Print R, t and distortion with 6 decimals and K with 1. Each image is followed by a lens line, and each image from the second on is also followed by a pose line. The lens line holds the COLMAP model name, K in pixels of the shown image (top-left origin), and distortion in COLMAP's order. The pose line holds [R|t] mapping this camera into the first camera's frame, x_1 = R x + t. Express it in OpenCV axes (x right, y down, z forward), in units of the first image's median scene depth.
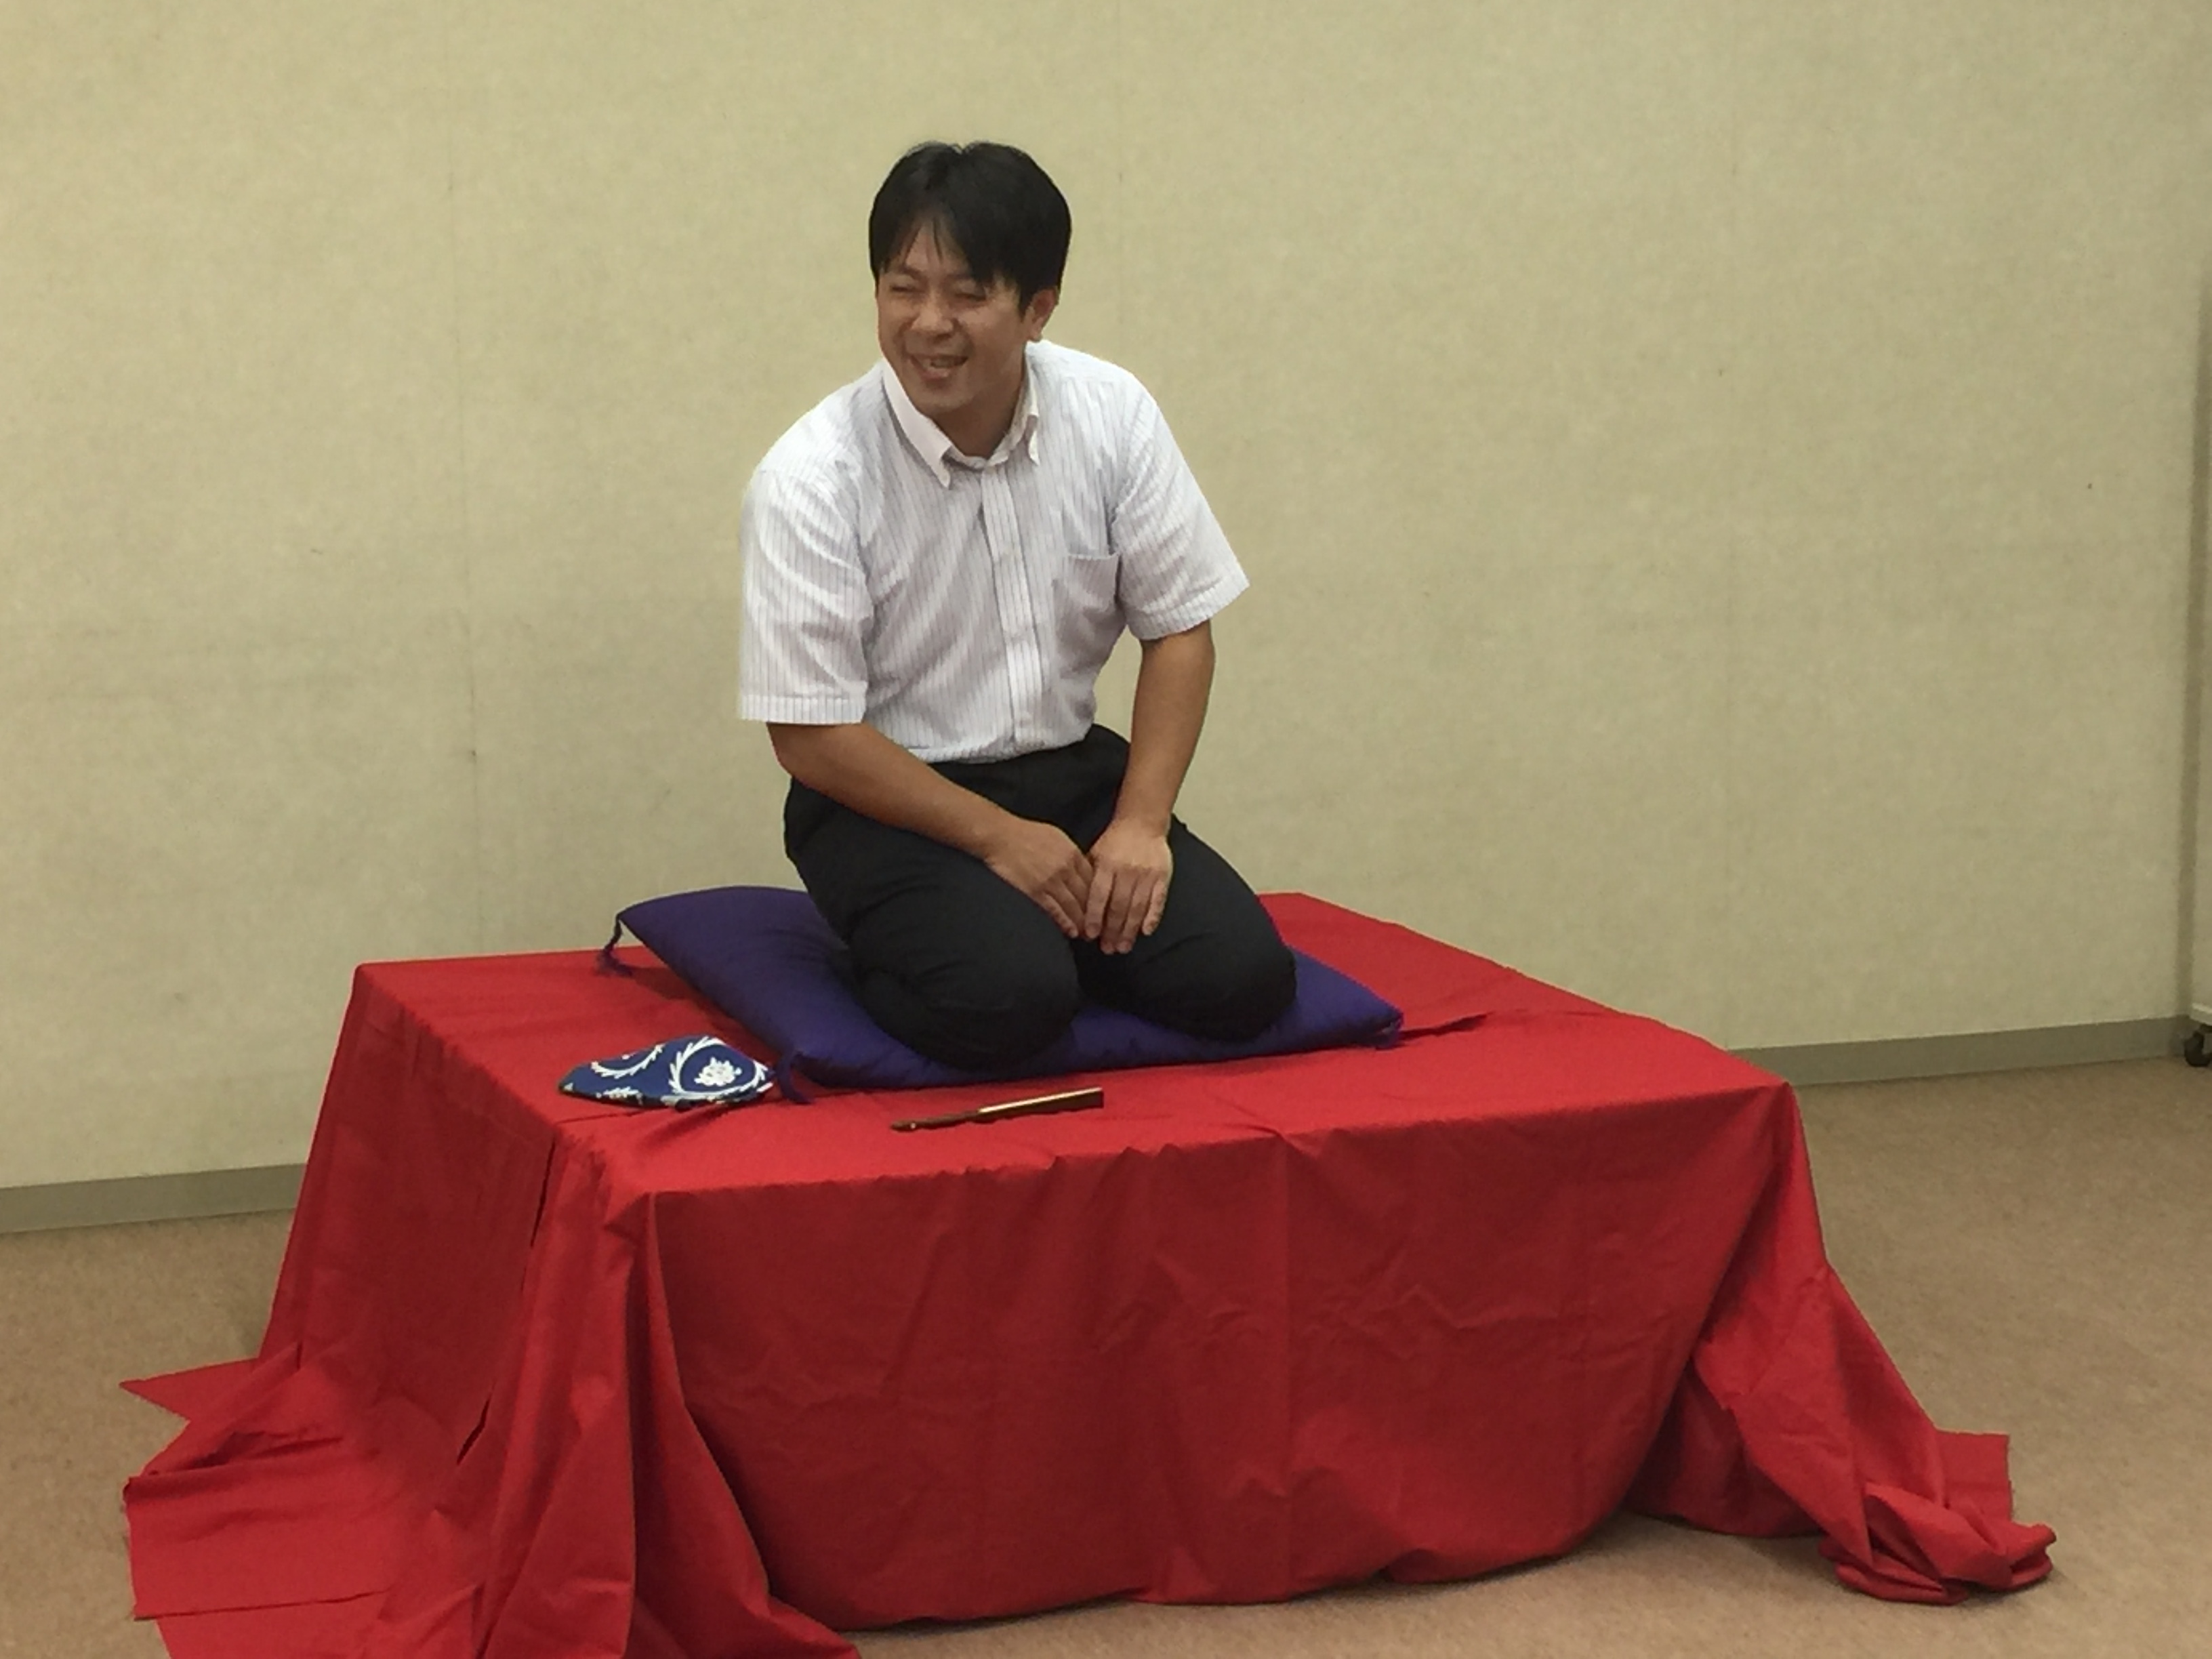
lens RADIAL K [[4356.6, 0, 1103.5], [0, 4356.6, 836.0], [0, 0, 1]] dist [-0.015279, 0.000000]
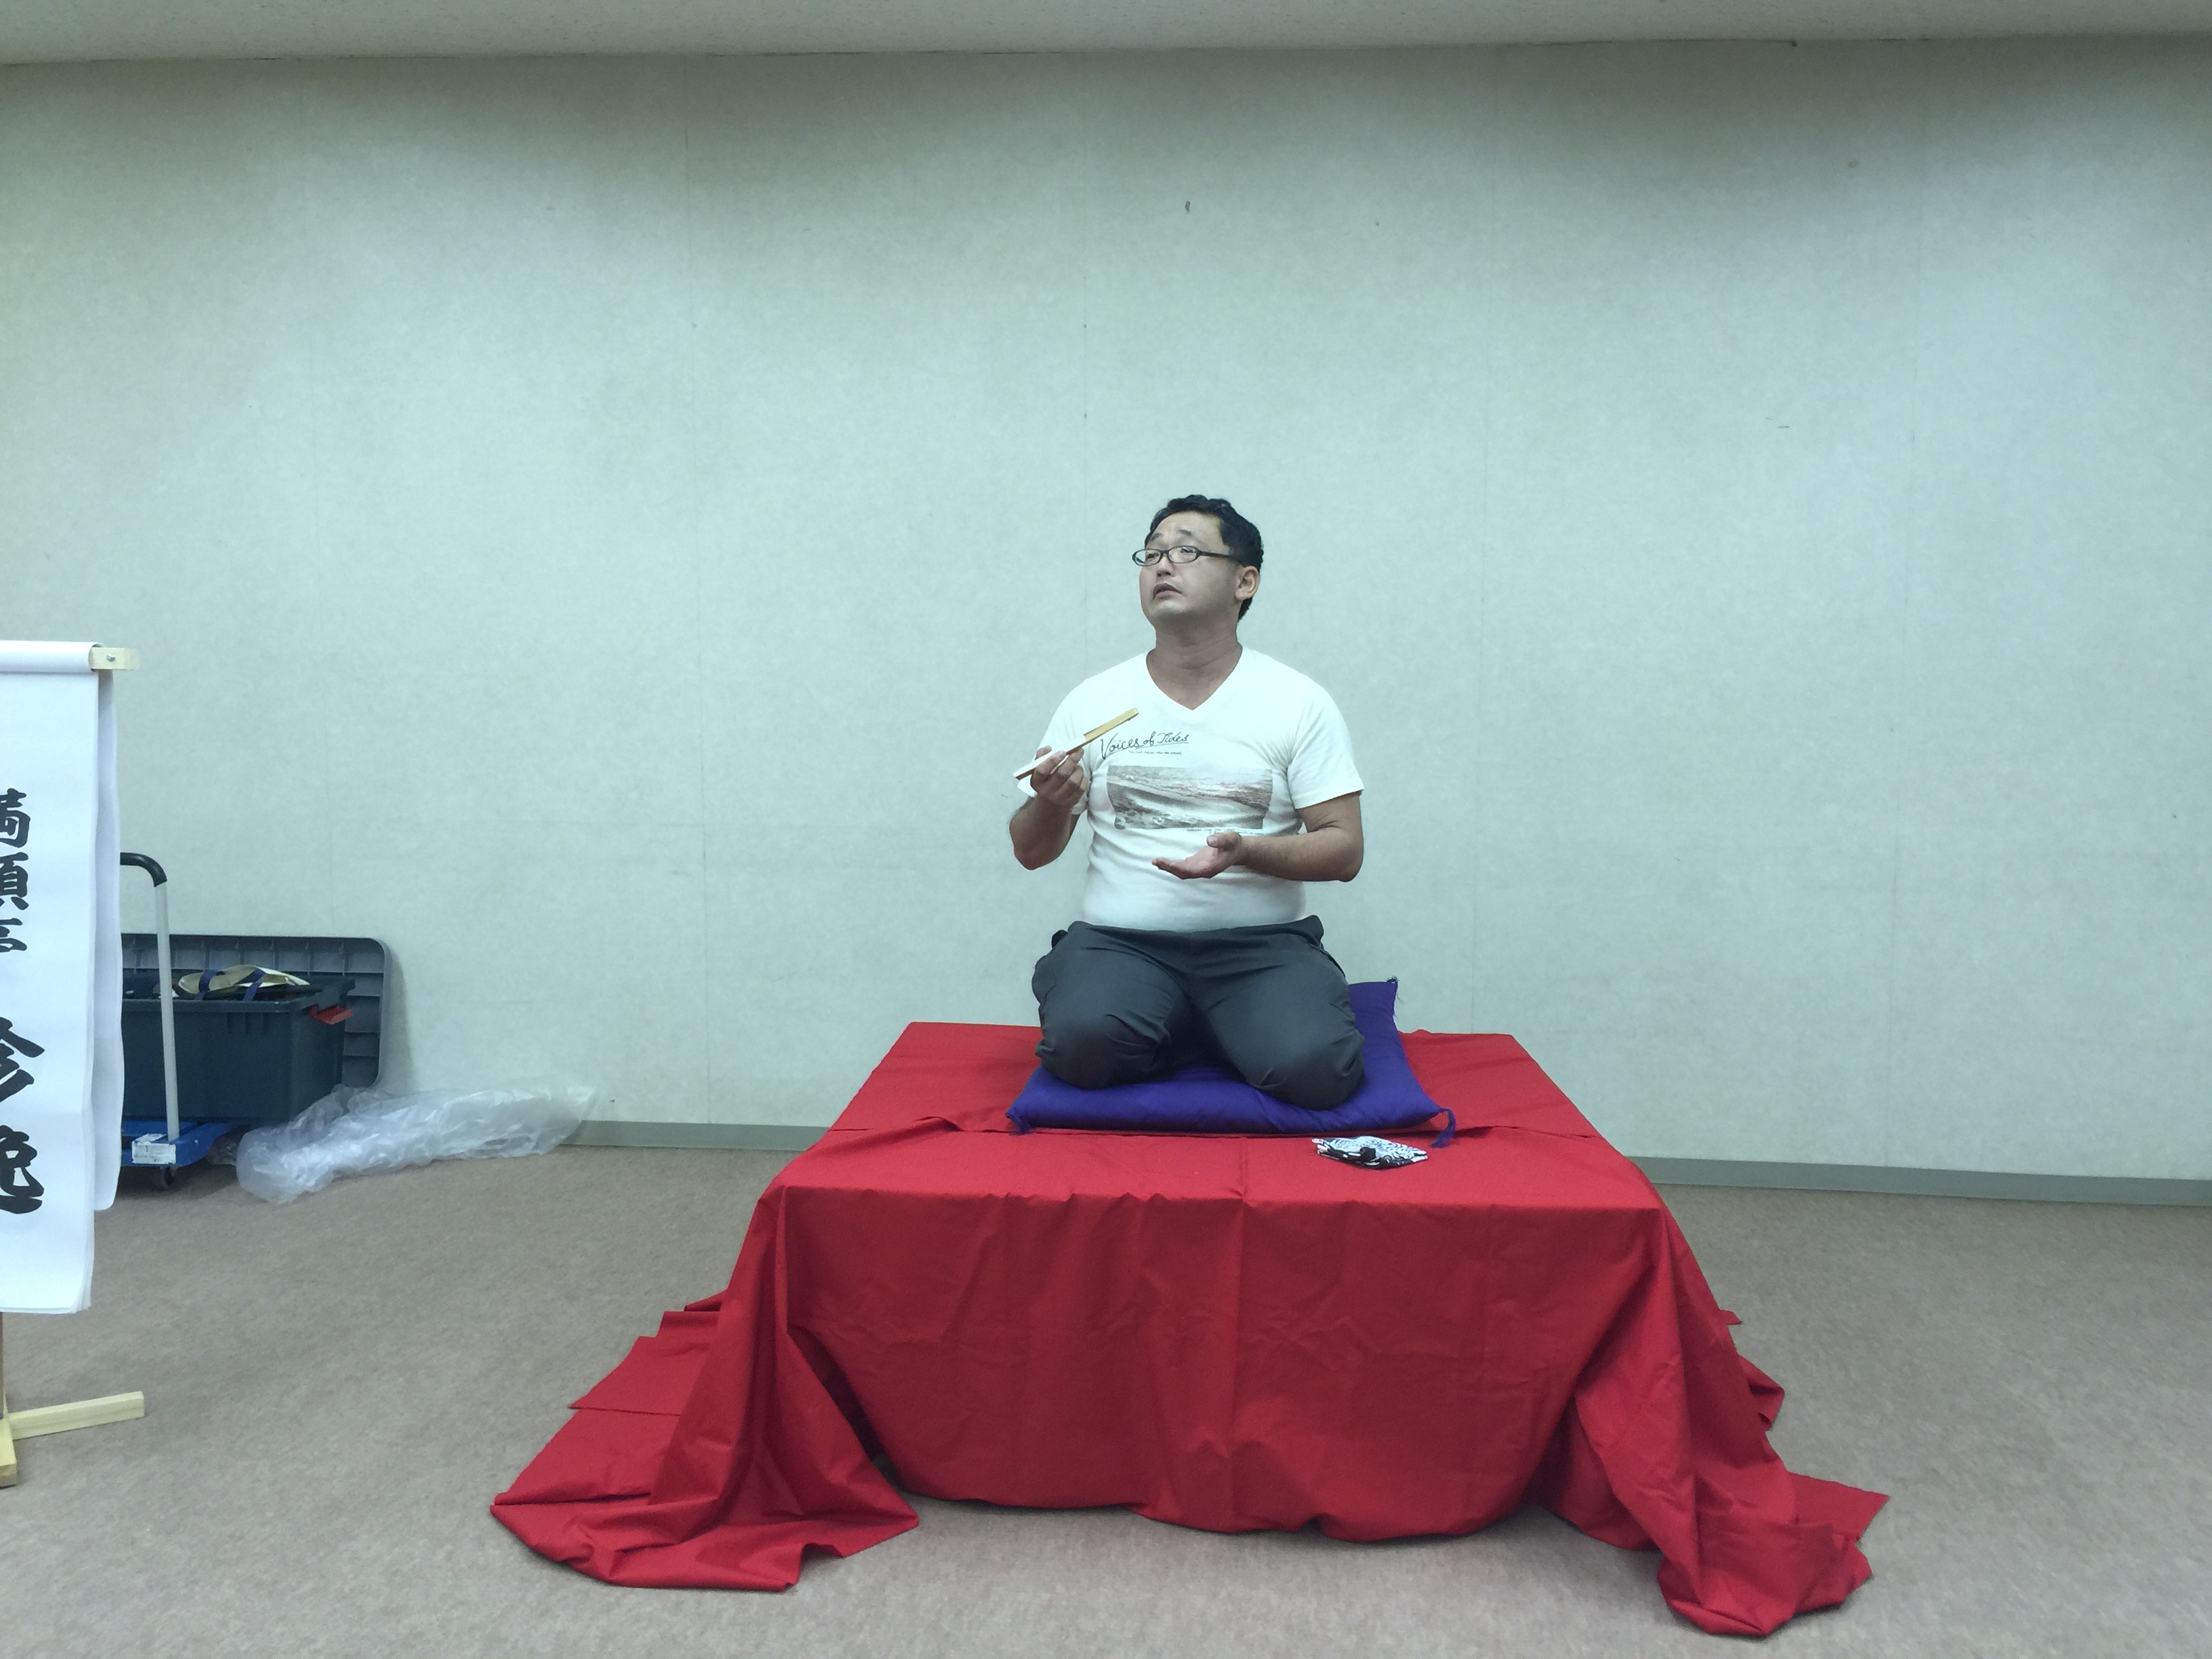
lens RADIAL K [[1883.5, 0, 1112.1], [0, 1883.5, 820.2], [0, 0, 1]] dist [0.044577, -0.057957]
pose [[0.914658, 0.048537, -0.401303, 0.231706], [-0.081746, 0.994463, -0.066039, -0.009239], [0.395876, 0.093209, 0.913561, 0.390508]]
